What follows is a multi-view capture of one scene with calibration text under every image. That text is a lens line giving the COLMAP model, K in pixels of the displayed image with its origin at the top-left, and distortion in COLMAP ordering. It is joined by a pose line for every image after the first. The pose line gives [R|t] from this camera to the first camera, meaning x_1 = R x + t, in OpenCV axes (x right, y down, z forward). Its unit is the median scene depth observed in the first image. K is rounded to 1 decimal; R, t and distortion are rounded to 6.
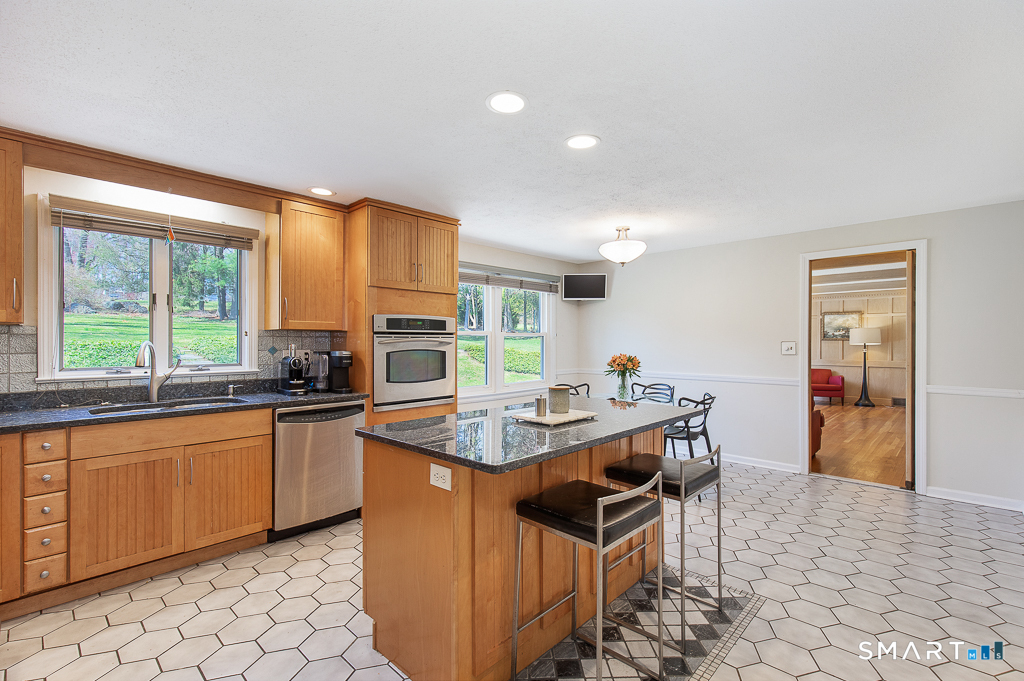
lens RADIAL K [[462.7, 0, 519.5], [0, 462.7, 342.5], [0, 0, 1]] dist [0.005338, 0.000839]
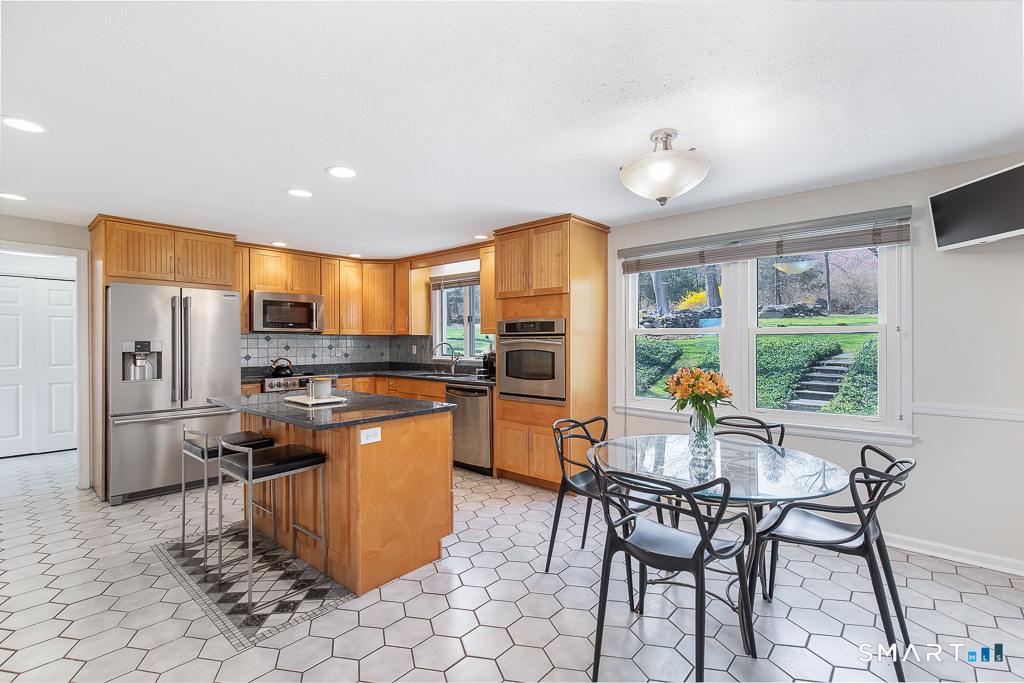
lens RADIAL K [[462.7, 0, 514.2], [0, 462.7, 340.6], [0, 0, 1]] dist [0.005338, 0.000839]
pose [[0.034286, -0.002337, -0.999409, 0.929348], [0.000043, 0.999997, -0.002337, -0.004029], [0.999412, 0.000037, 0.034286, 0.983264]]
